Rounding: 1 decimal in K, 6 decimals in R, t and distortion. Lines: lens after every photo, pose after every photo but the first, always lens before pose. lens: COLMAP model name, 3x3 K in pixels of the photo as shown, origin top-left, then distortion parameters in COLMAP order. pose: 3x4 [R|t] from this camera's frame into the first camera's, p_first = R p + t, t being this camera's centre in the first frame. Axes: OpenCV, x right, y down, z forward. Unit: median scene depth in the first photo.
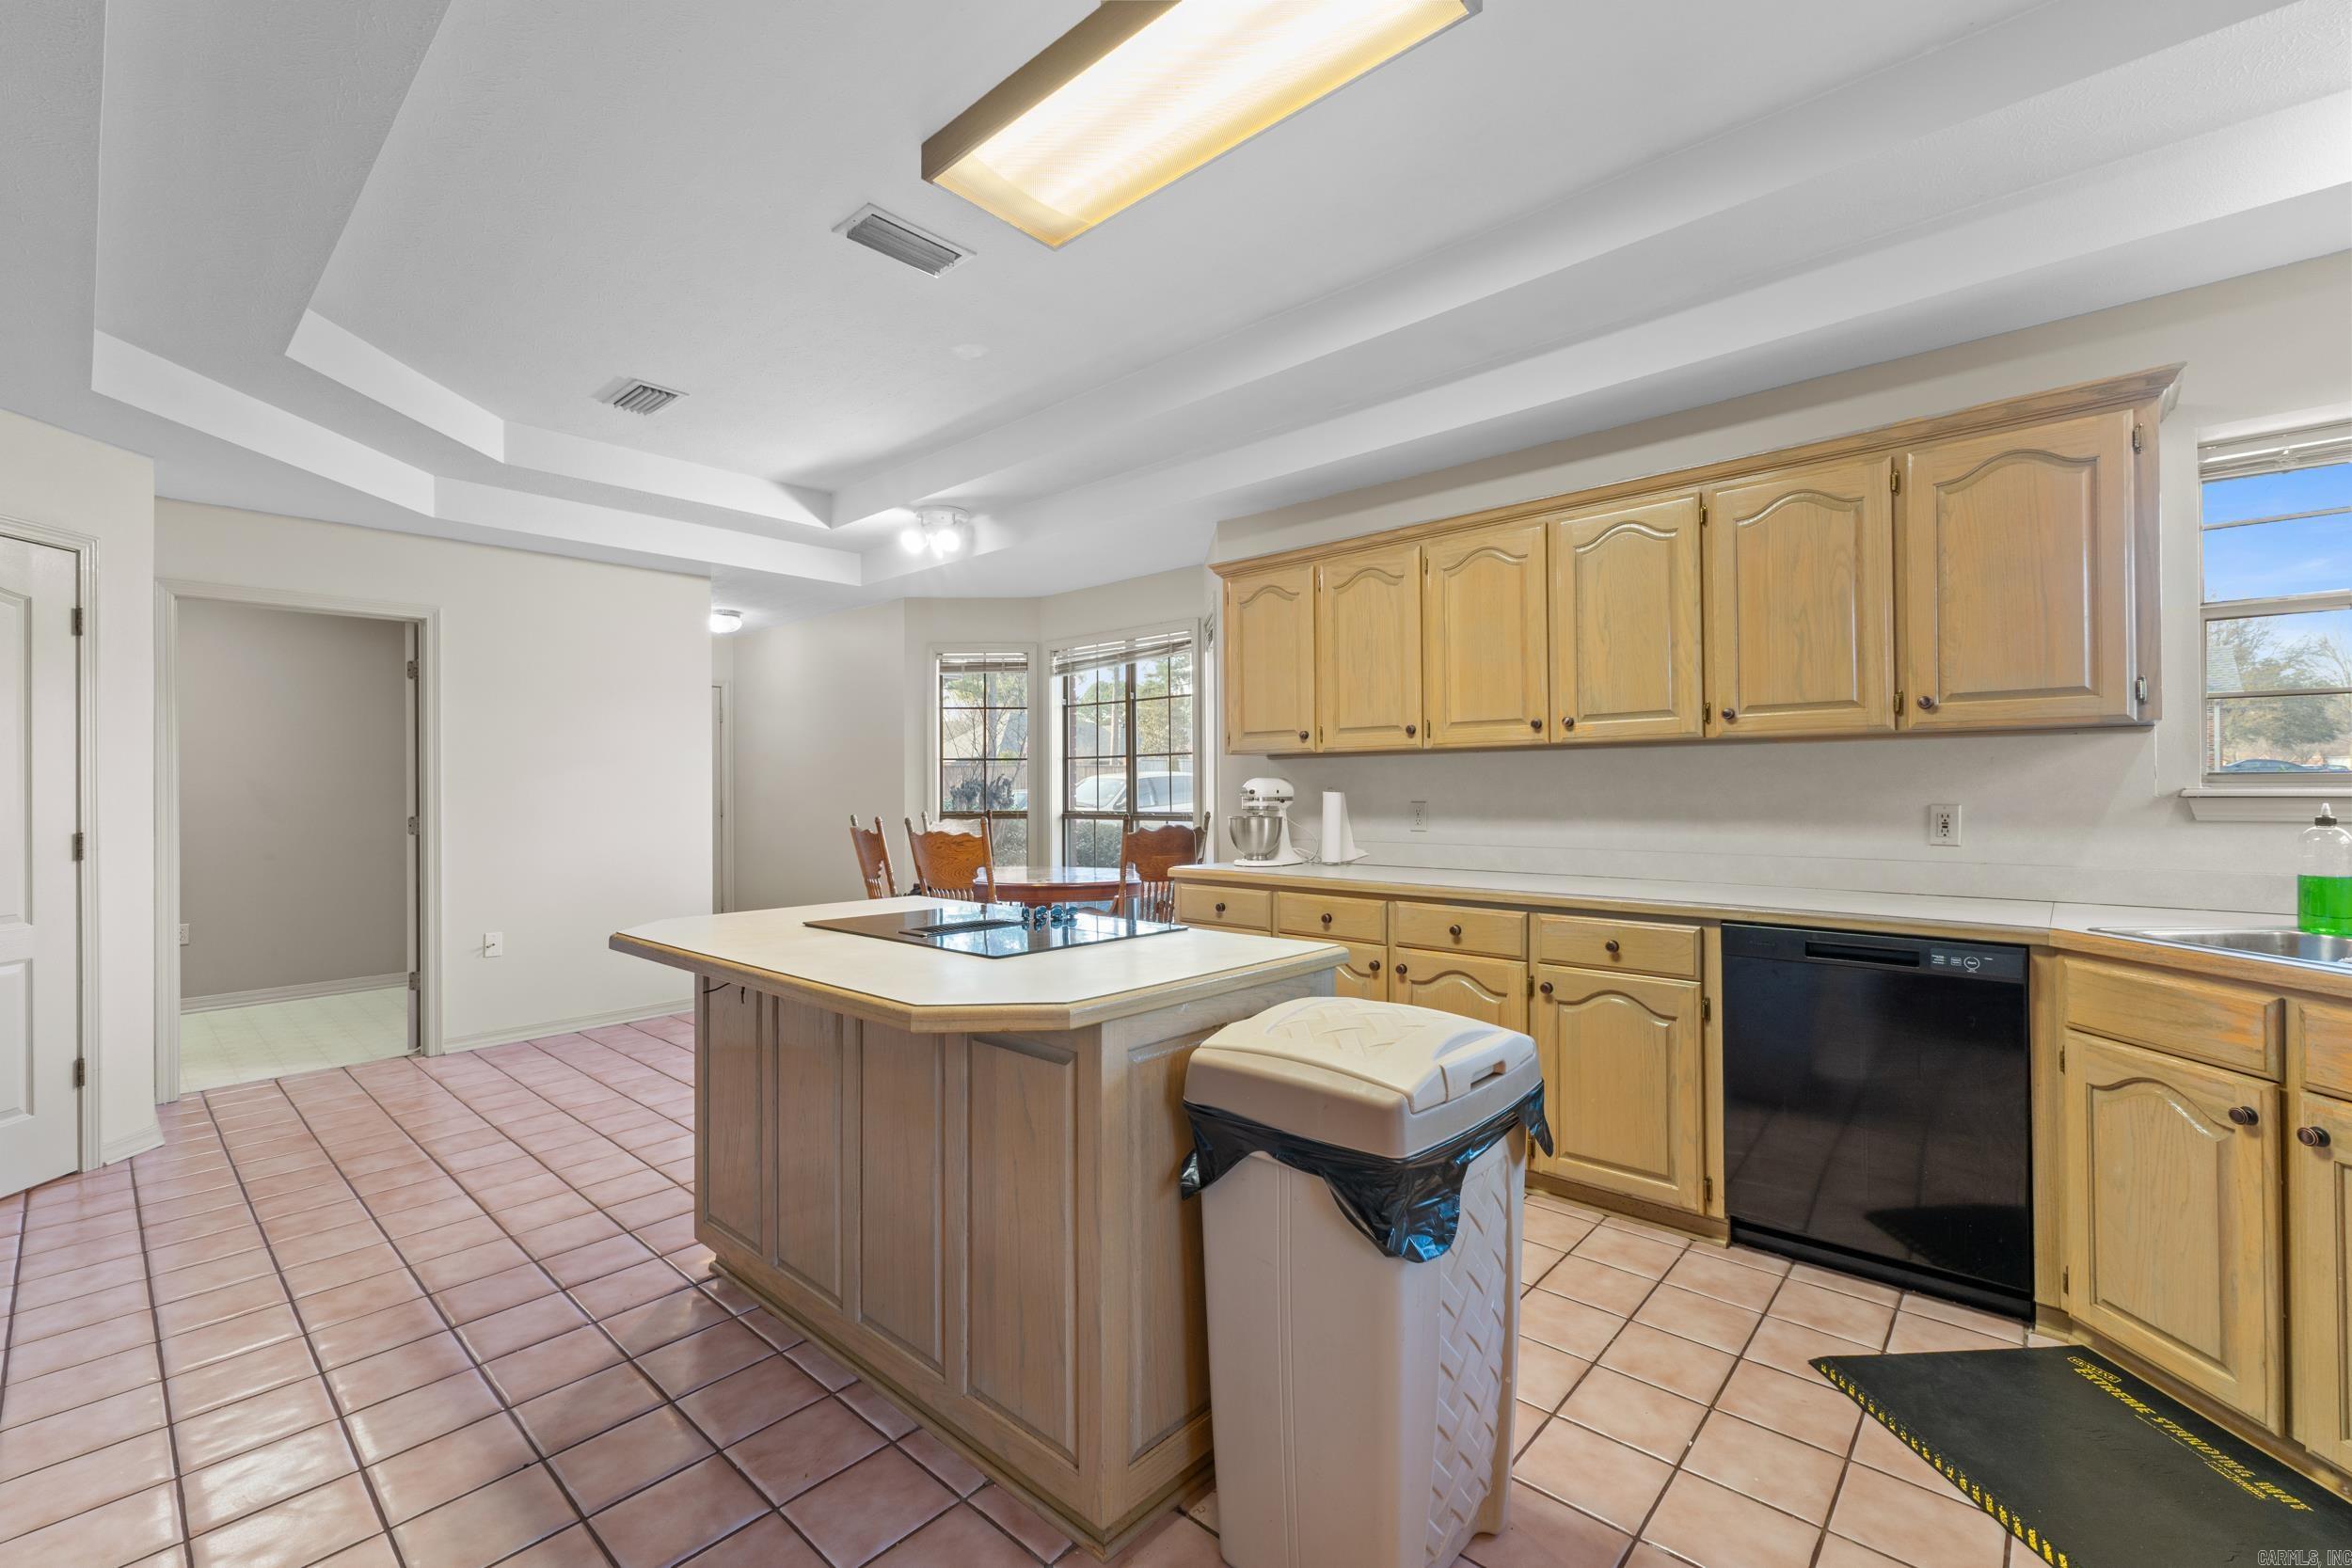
lens RADIAL K [[988.5, 0, 1179.4], [0, 988.5, 783.2], [0, 0, 1]] dist [0.001350, 0.000125]
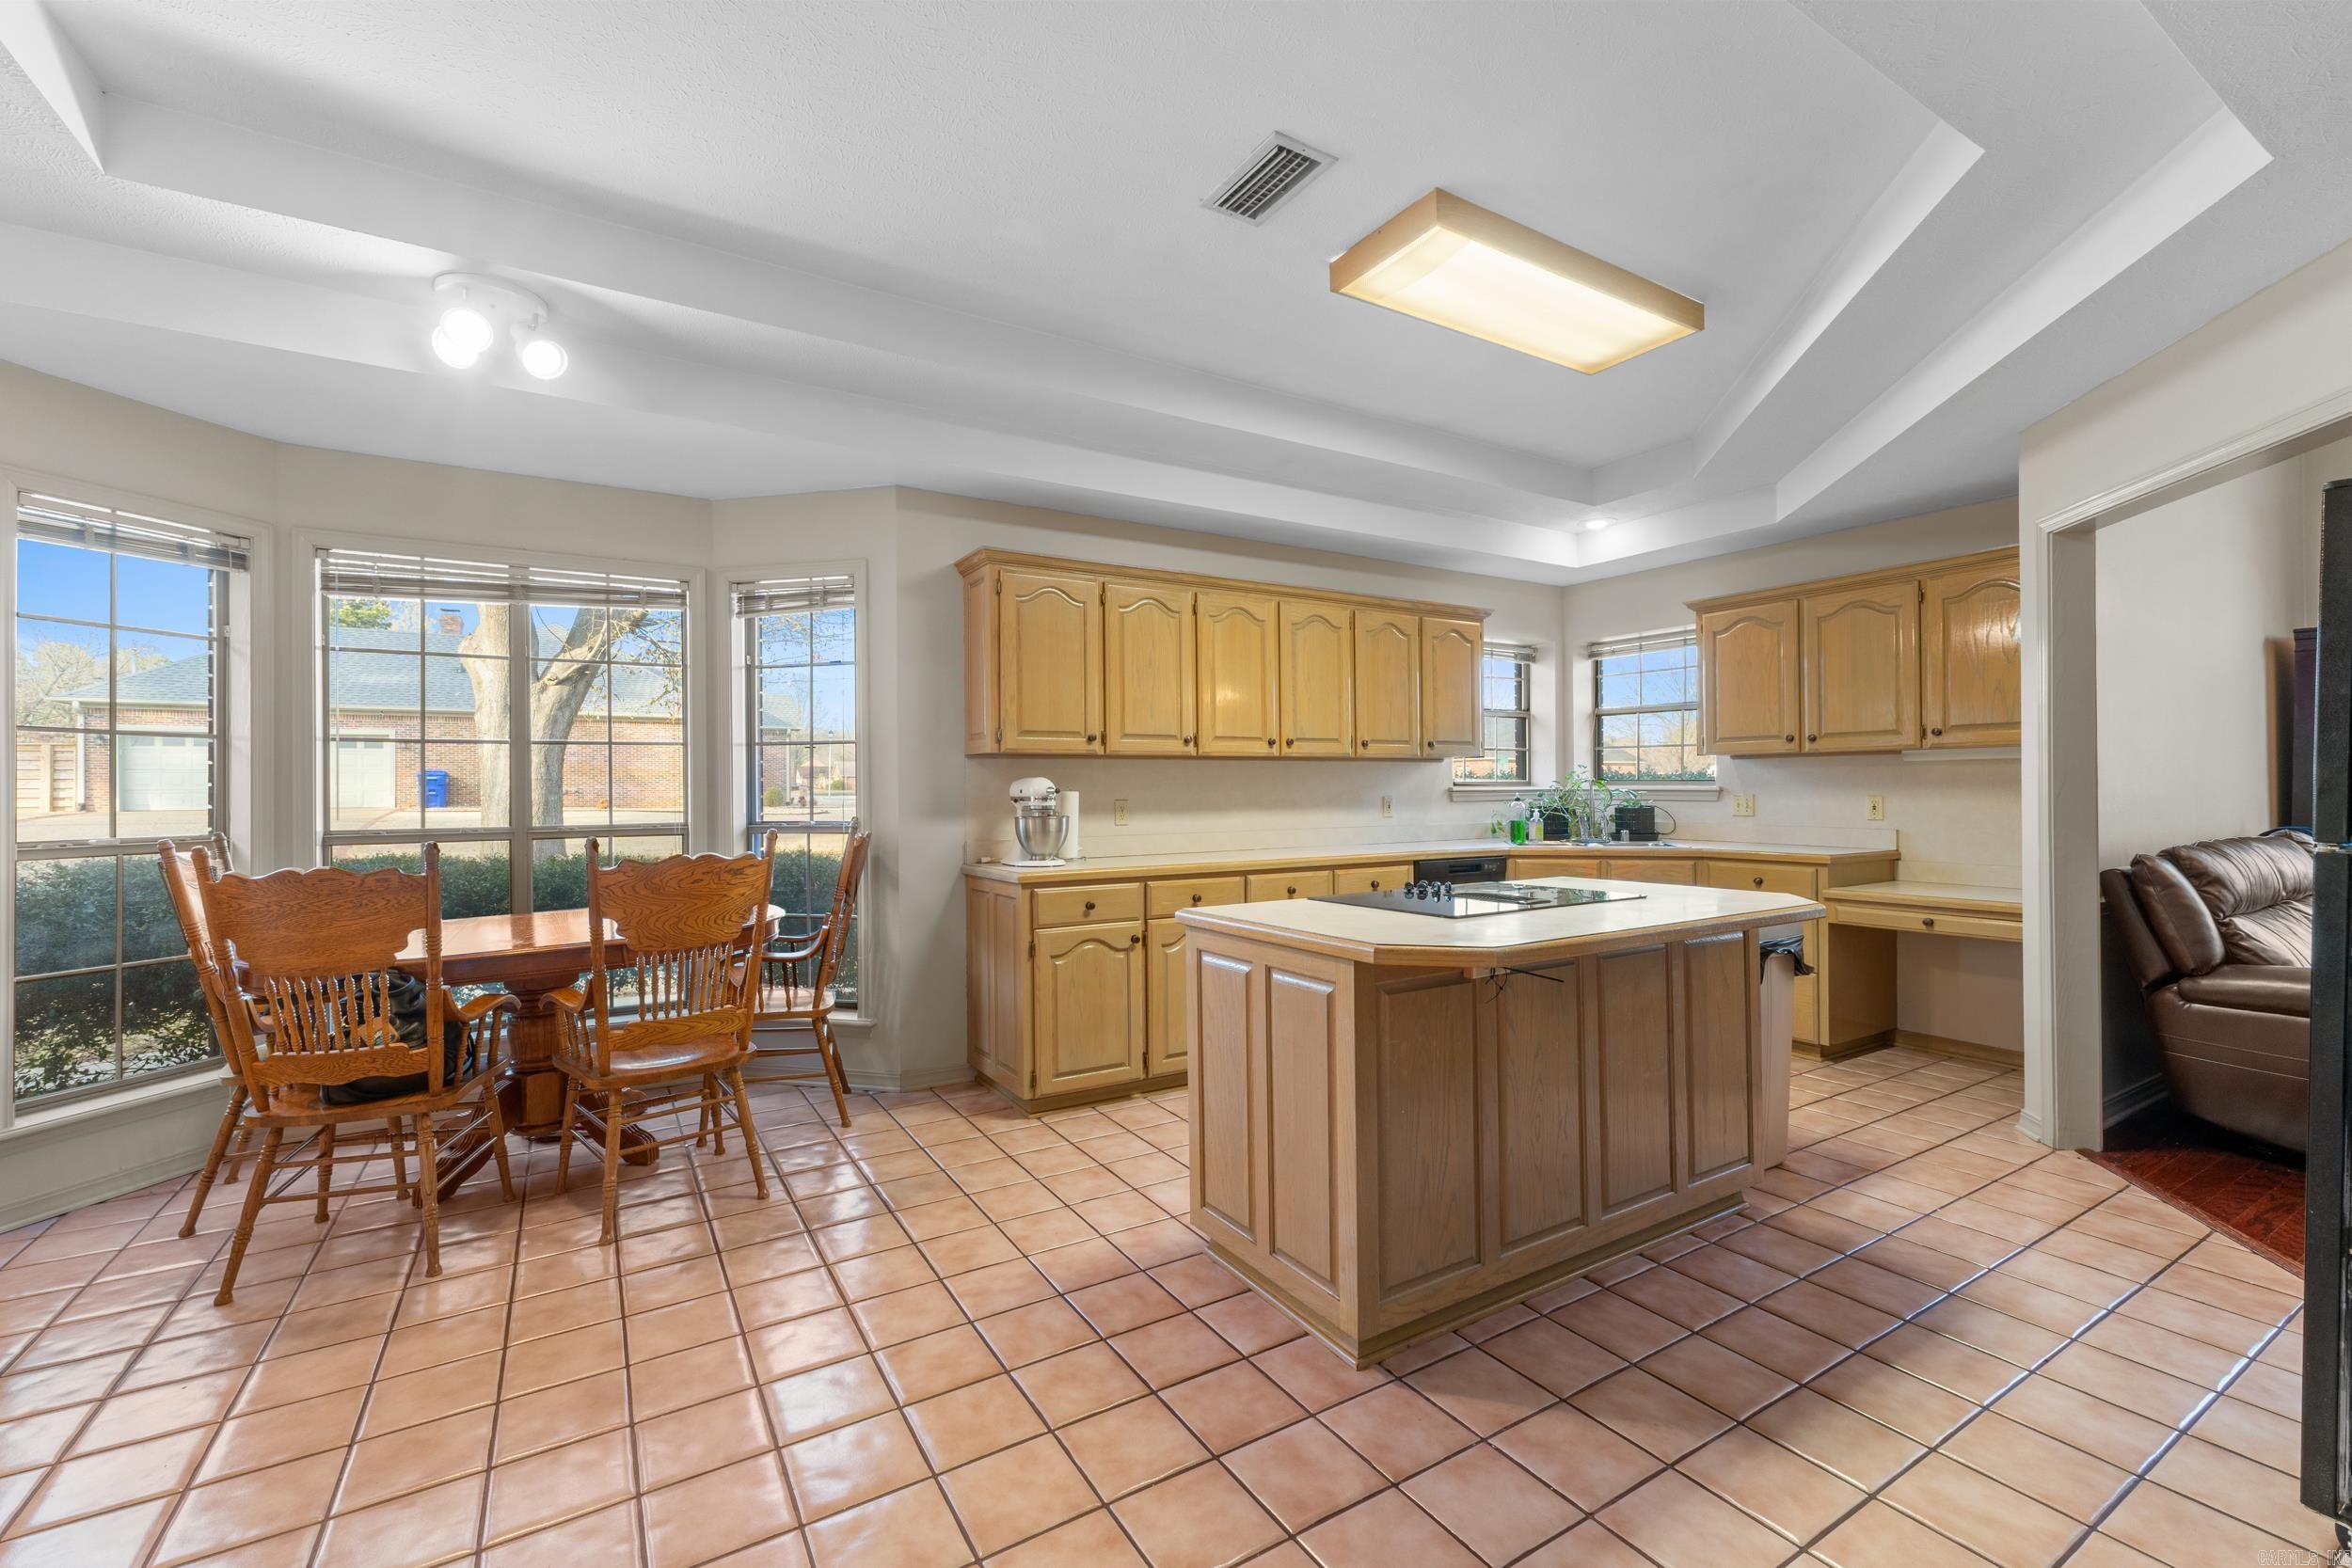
lens RADIAL K [[988.5, 0, 1179.4], [0, 988.5, 783.2], [0, 0, 1]] dist [0.001350, 0.000125]
pose [[0.285751, 0.013429, 0.958210, -1.031885], [0.002930, 0.999885, -0.014887, 0.020068], [-0.958299, 0.007061, 0.285679, 0.723793]]
